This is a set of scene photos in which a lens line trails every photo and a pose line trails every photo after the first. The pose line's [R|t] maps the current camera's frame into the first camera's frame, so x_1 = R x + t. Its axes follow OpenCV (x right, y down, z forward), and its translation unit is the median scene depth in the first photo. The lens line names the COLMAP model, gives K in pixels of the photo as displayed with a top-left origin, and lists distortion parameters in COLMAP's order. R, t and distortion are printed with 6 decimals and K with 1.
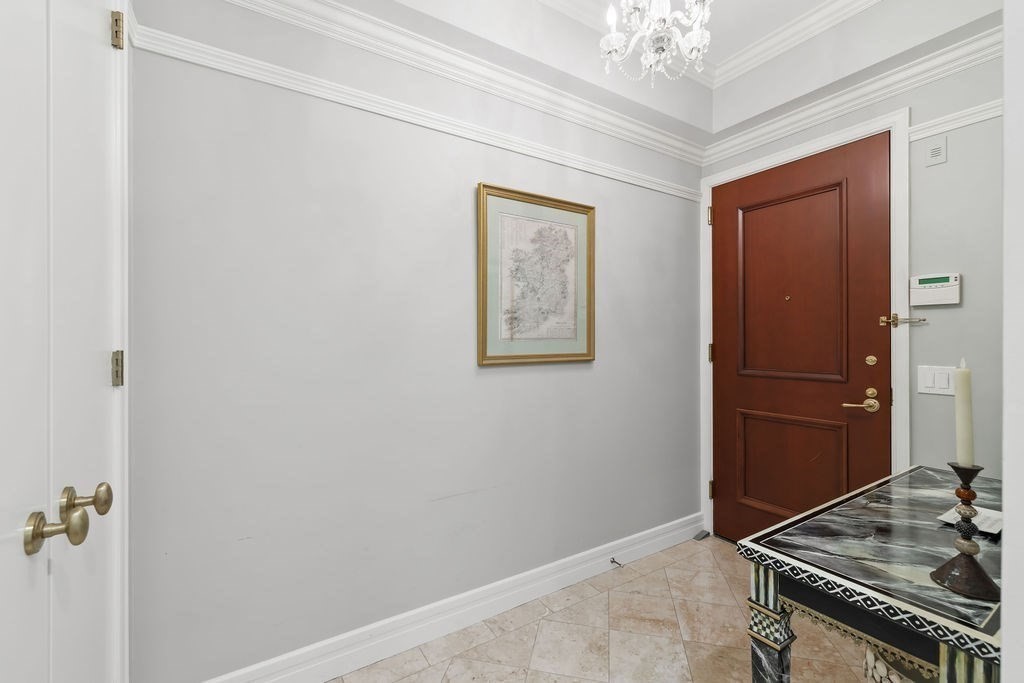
lens RADIAL K [[431.4, 0, 510.0], [0, 431.4, 337.8], [0, 0, 1]] dist [0.000712, 0.000054]
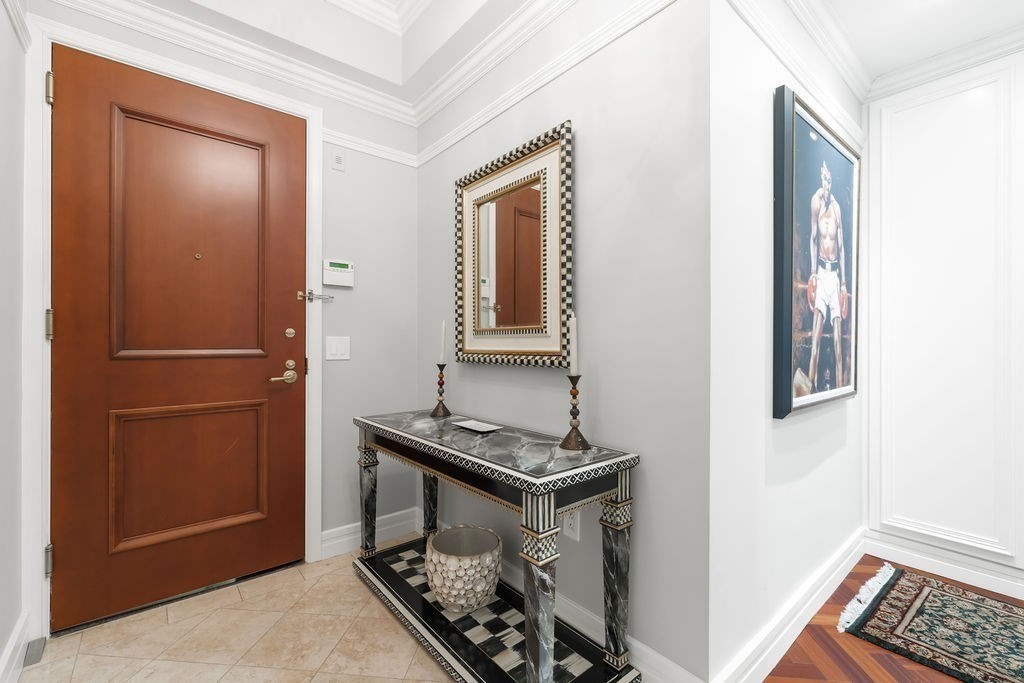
lens RADIAL K [[431.4, 0, 510.0], [0, 431.4, 337.8], [0, 0, 1]] dist [0.000712, 0.000054]
pose [[-0.120638, 0.007433, 0.992669, -0.261689], [-0.007618, 0.999936, -0.008413, 0.073442], [-0.992667, -0.008577, -0.120574, 0.646047]]
